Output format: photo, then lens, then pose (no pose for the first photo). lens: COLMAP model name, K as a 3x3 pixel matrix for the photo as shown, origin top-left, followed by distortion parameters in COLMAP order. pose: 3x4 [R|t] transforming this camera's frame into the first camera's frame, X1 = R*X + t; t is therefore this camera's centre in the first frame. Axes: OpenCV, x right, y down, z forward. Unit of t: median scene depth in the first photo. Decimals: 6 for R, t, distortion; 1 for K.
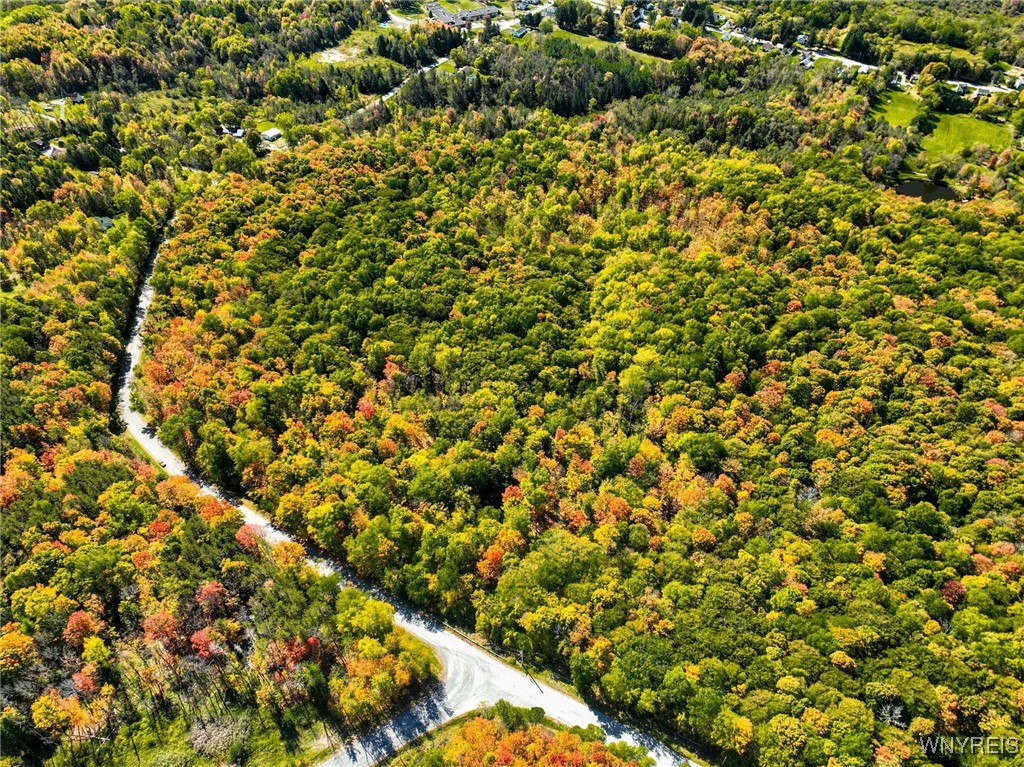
lens RADIAL K [[720.4, 0, 514.0], [0, 720.4, 382.6], [0, 0, 1]] dist [-0.004480, 0.021960]
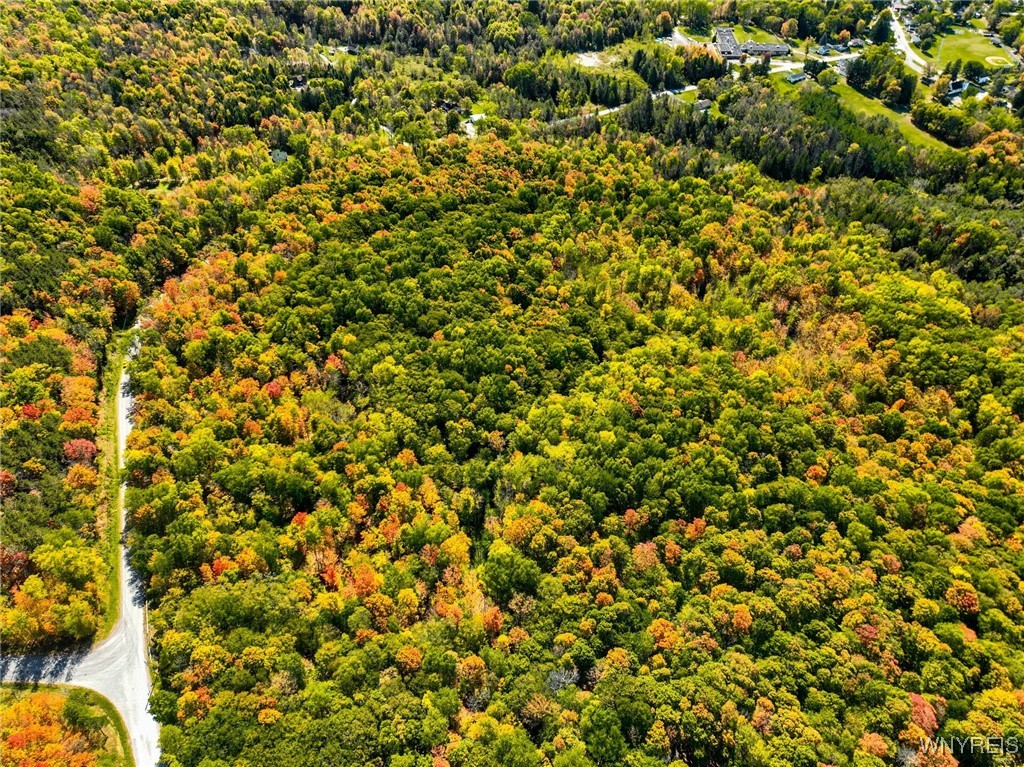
lens RADIAL K [[717.5, 0, 514.3], [0, 717.5, 384.0], [0, 0, 1]] dist [-0.003096, 0.020016]
pose [[0.854313, 0.372985, -0.361984, 0.311030], [-0.371999, 0.925171, 0.075337, -0.117228], [0.362997, 0.070296, 0.929135, 0.106187]]
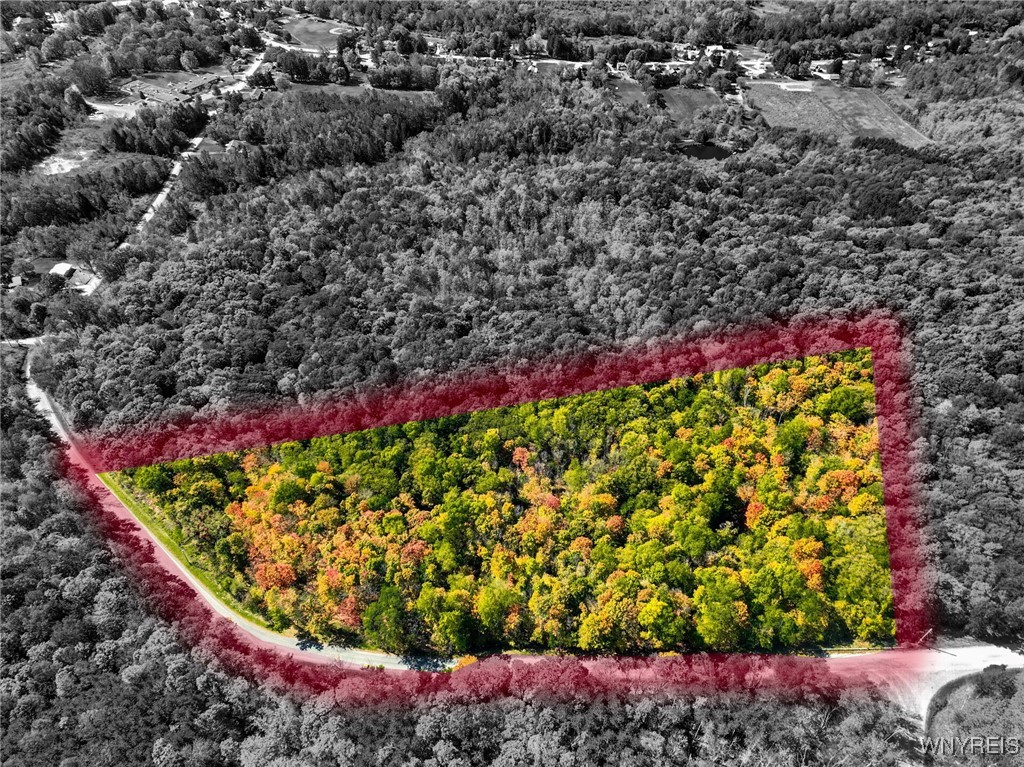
lens RADIAL K [[720.4, 0, 514.0], [0, 720.4, 382.6], [0, 0, 1]] dist [-0.004480, 0.021960]
pose [[0.848292, -0.353561, 0.394203, -0.367466], [0.366802, 0.929252, 0.044118, -0.106729], [-0.381913, 0.107170, 0.917964, 0.105559]]
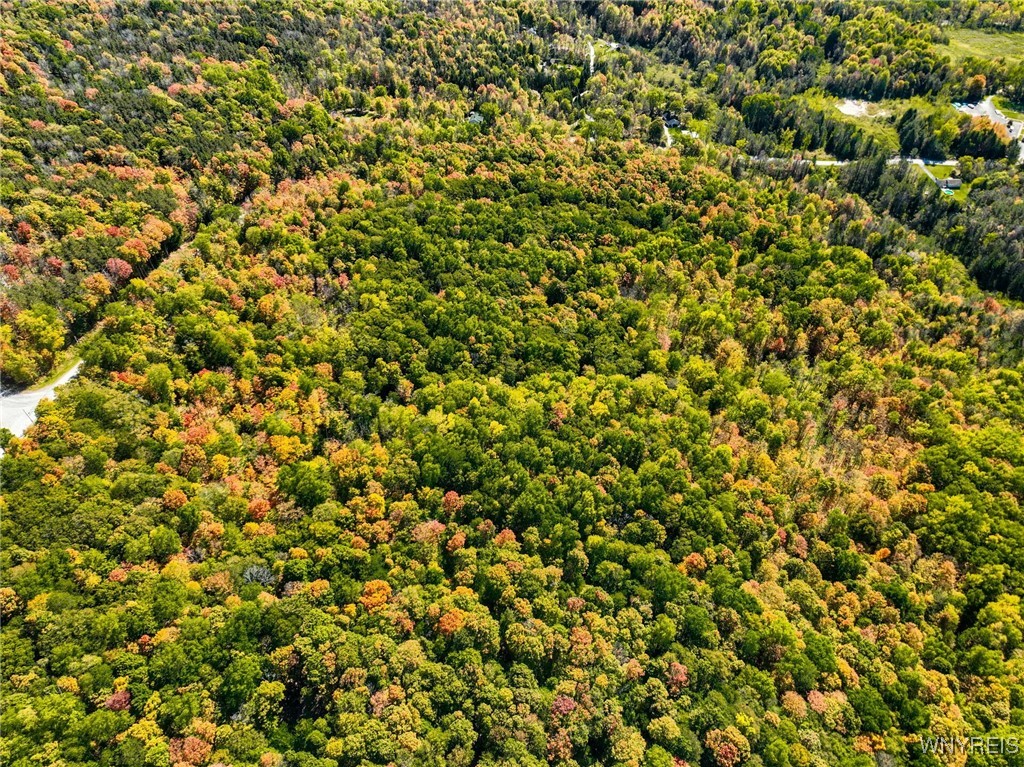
lens RADIAL K [[717.5, 0, 514.3], [0, 717.5, 384.0], [0, 0, 1]] dist [-0.003096, 0.020016]
pose [[0.453074, 0.628152, -0.632573, 0.573055], [-0.634471, 0.725673, 0.266169, -0.275320], [0.626236, 0.280755, 0.727327, 0.271647]]
